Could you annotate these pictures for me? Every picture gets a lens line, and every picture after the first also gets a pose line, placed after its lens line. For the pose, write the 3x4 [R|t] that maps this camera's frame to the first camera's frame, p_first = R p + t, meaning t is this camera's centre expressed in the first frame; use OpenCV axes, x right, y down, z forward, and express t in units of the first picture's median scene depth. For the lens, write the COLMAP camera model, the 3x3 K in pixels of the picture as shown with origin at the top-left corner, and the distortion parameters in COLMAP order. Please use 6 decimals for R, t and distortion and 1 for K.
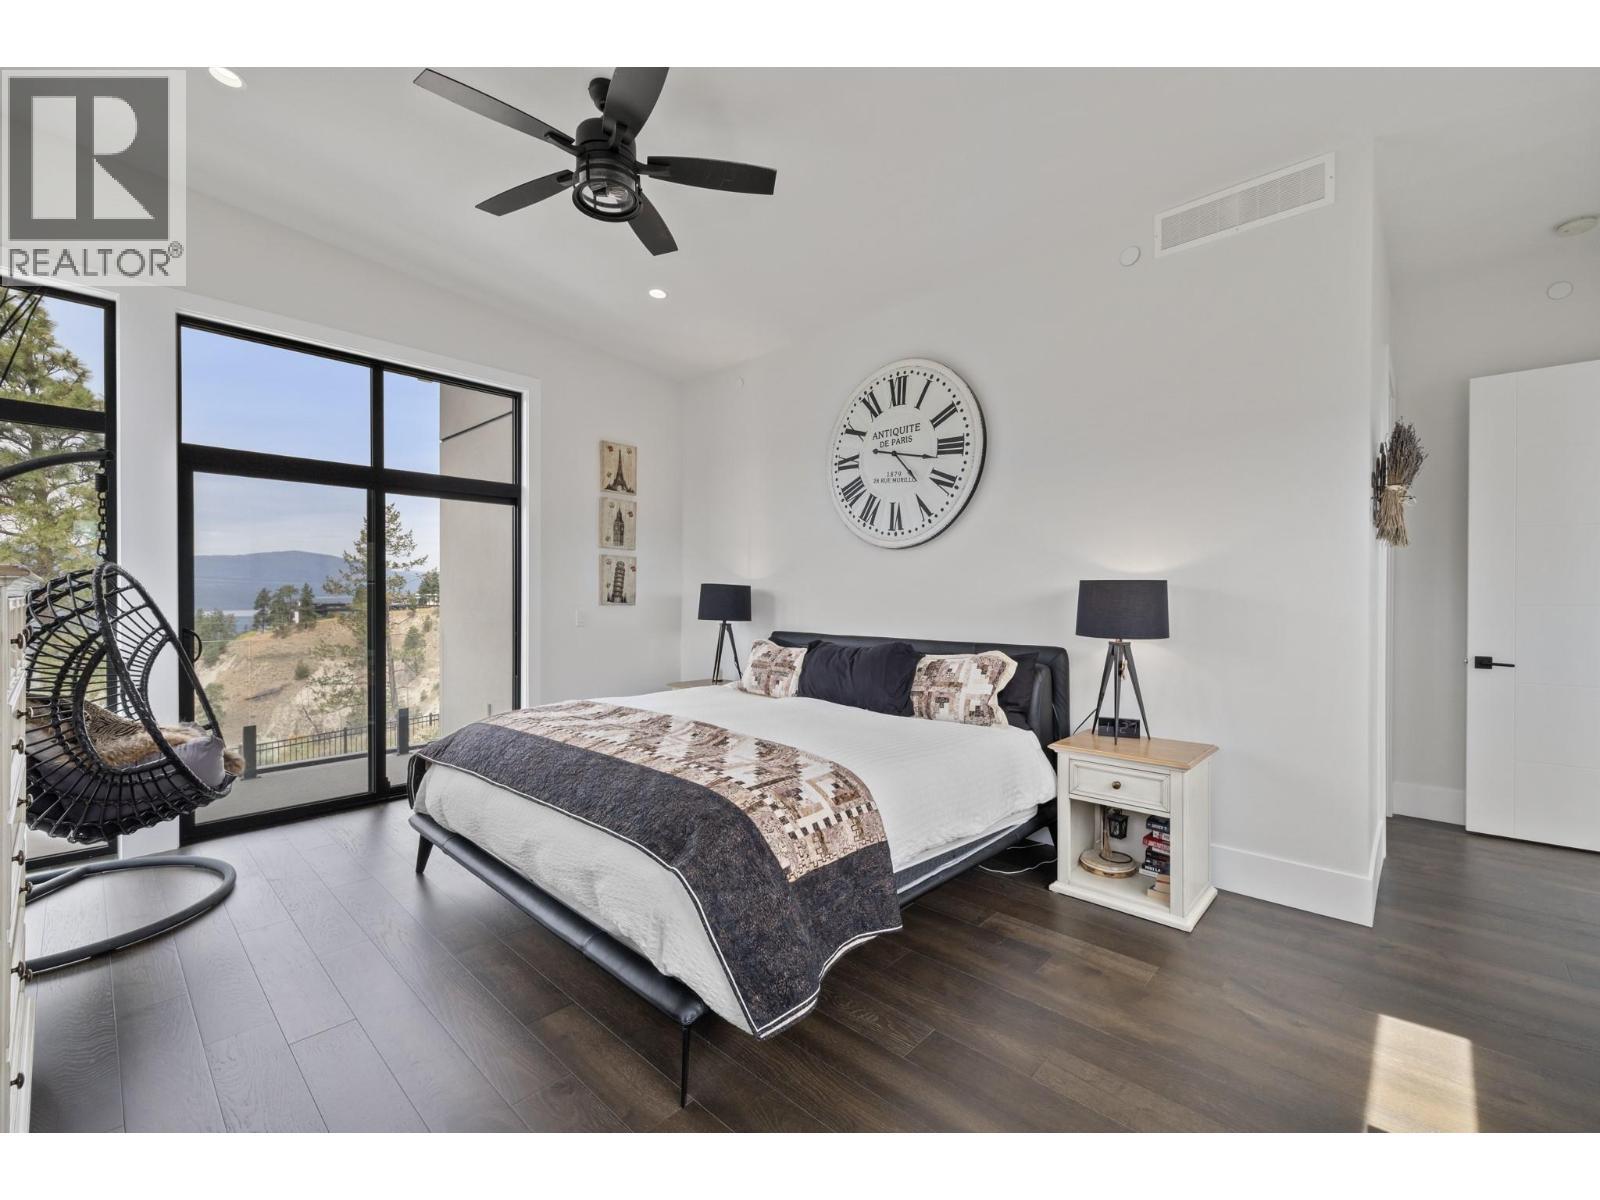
lens RADIAL K [[673.1, 0, 807.9], [0, 673.1, 599.3], [0, 0, 1]] dist [-0.001118, -0.000175]
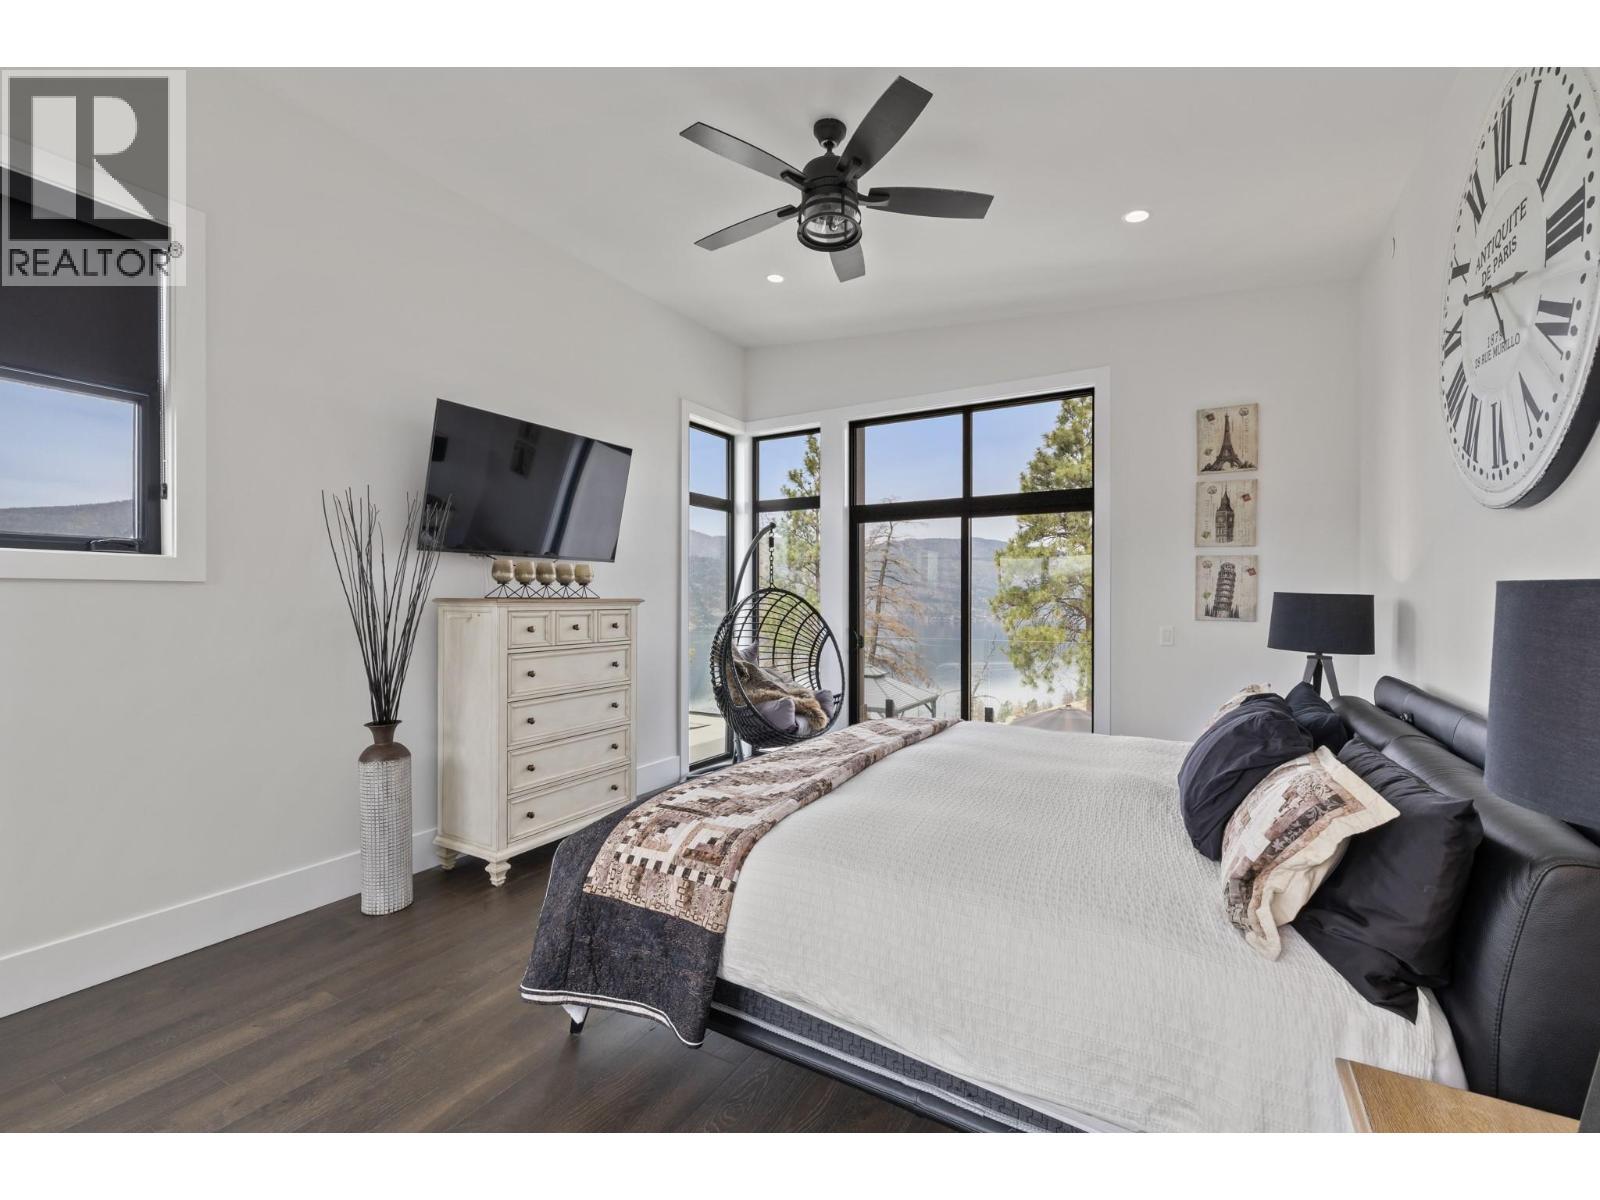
lens RADIAL K [[684.5, 0, 800.0], [0, 684.5, 600.0], [0, 0, 1]] dist [0.000842, -0.000043]
pose [[0.214448, -0.000474, -0.976735, 0.460812], [-0.005207, 0.999985, -0.001628, -0.013822], [0.976721, 0.005435, 0.214443, 0.465076]]
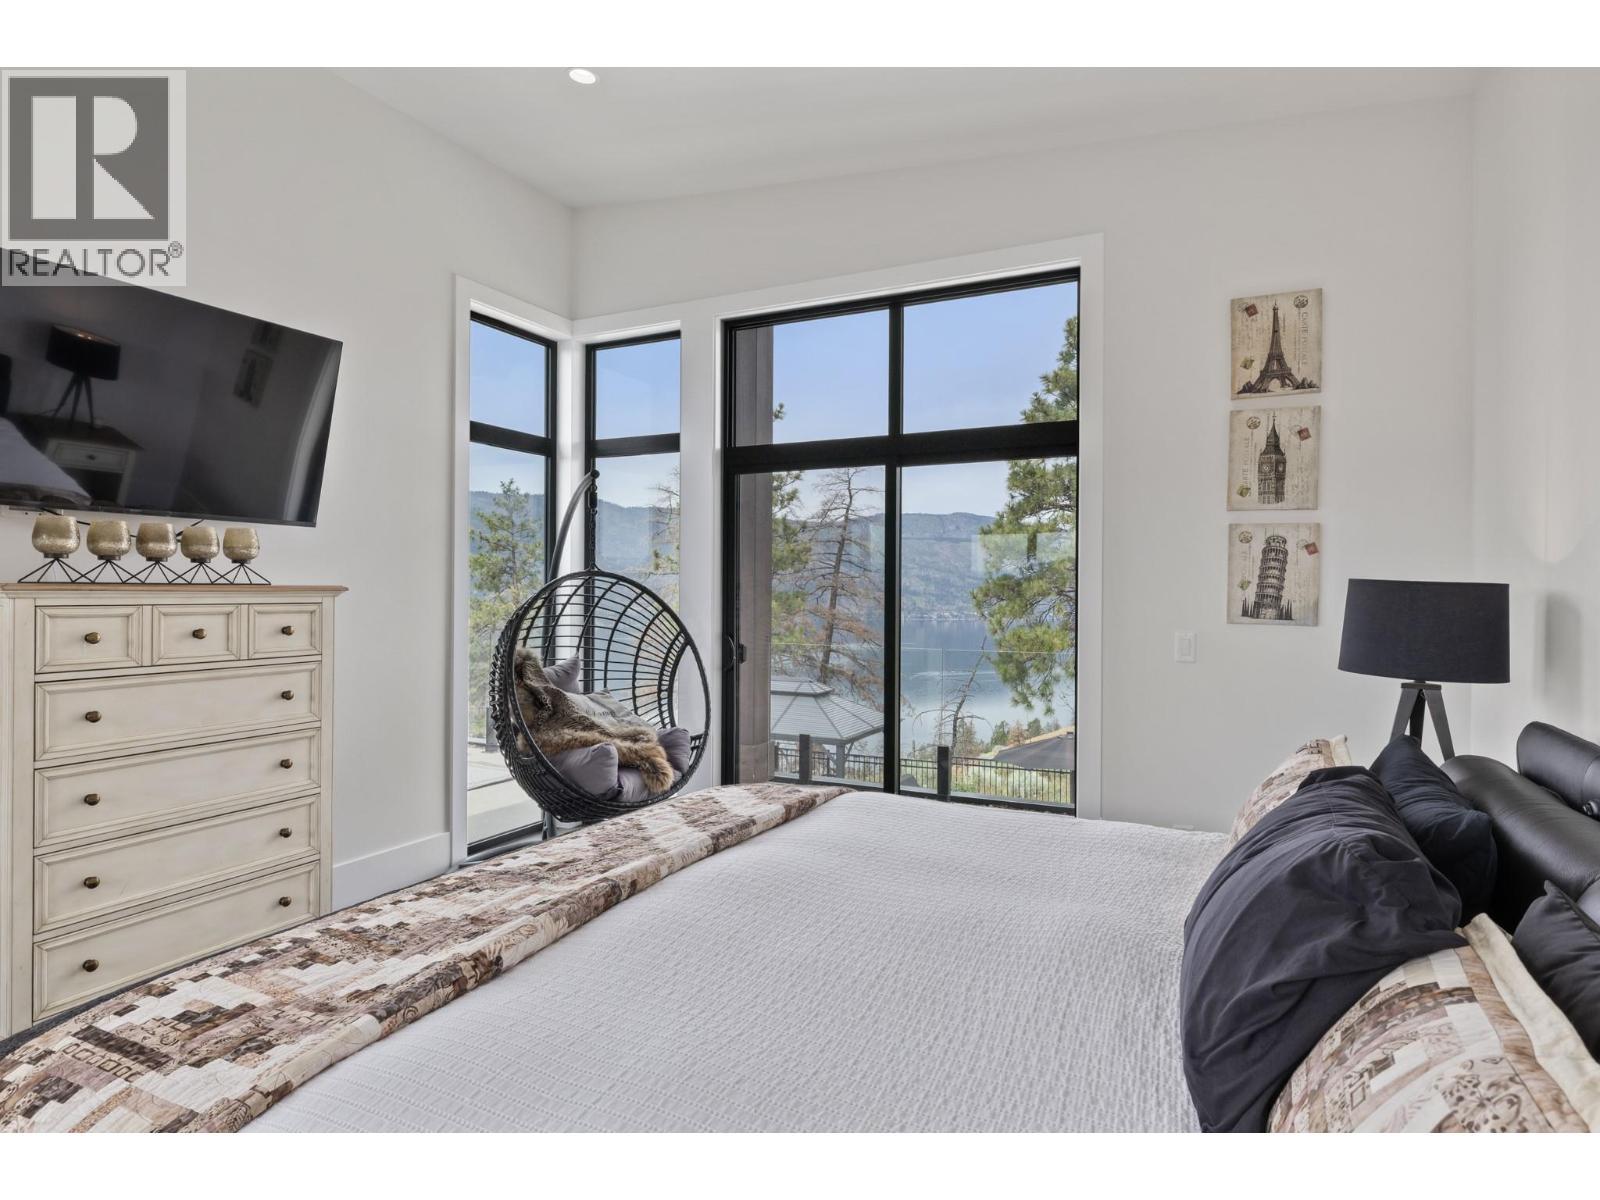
lens RADIAL K [[885.0, 0, 796.6], [0, 885.0, 592.9], [0, 0, 1]] dist [0.001263, -0.000454]
pose [[0.276323, 0.001924, -0.961063, 0.304501], [-0.009581, 0.999954, -0.000753, -0.013155], [0.961017, 0.009416, 0.276329, 0.616312]]
